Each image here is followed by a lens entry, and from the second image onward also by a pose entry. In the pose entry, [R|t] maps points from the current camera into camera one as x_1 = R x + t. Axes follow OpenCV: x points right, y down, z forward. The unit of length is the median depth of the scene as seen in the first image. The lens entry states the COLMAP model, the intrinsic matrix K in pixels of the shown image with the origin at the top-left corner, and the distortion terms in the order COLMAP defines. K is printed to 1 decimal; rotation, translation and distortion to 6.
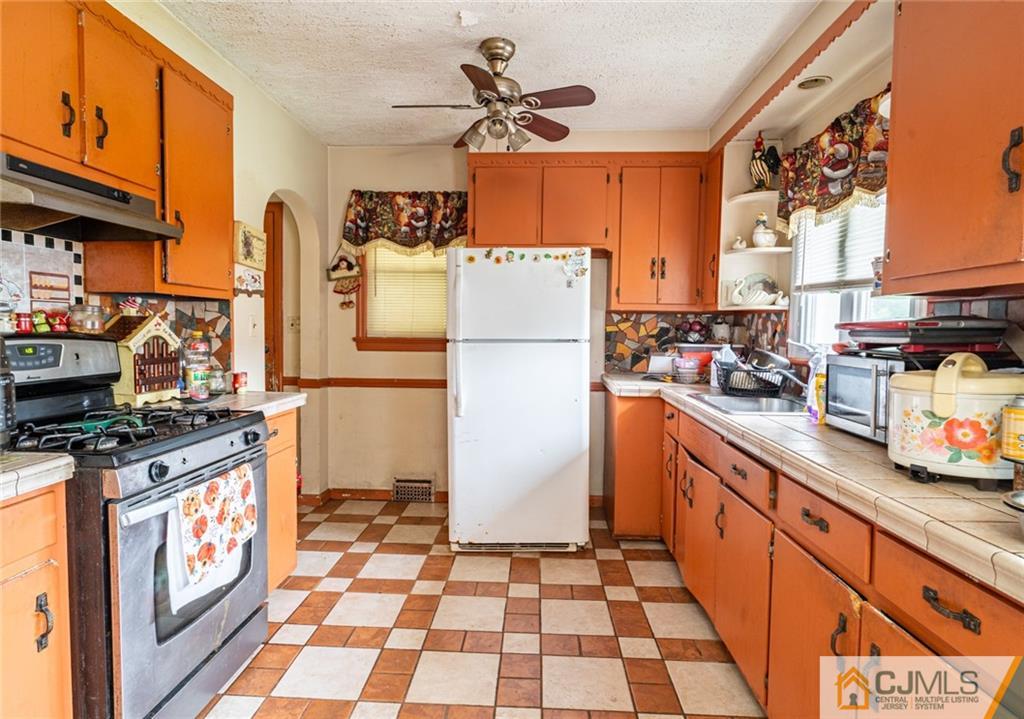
lens RADIAL K [[562.4, 0, 512.8], [0, 562.4, 355.8], [0, 0, 1]] dist [-0.002826, -0.000148]
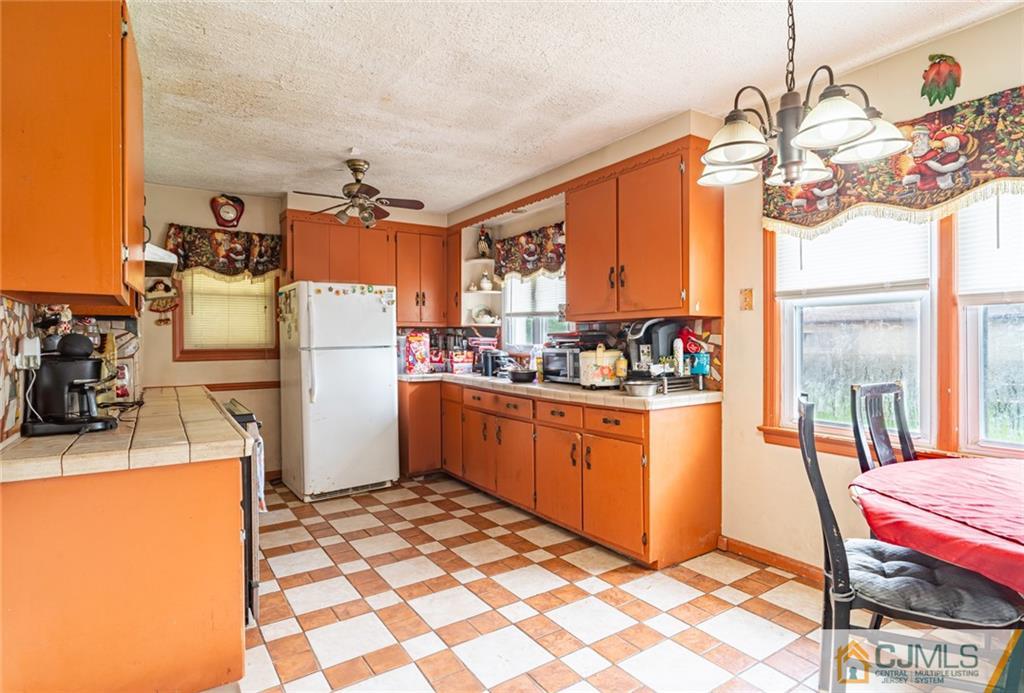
lens RADIAL K [[530.0, 0, 511.6], [0, 530.0, 344.2], [0, 0, 1]] dist [-0.000225, 0.000020]
pose [[0.806169, -0.022288, 0.591266, -0.462556], [0.045703, 0.998650, -0.024670, 0.017205], [-0.589918, 0.046911, 0.806099, -0.358199]]
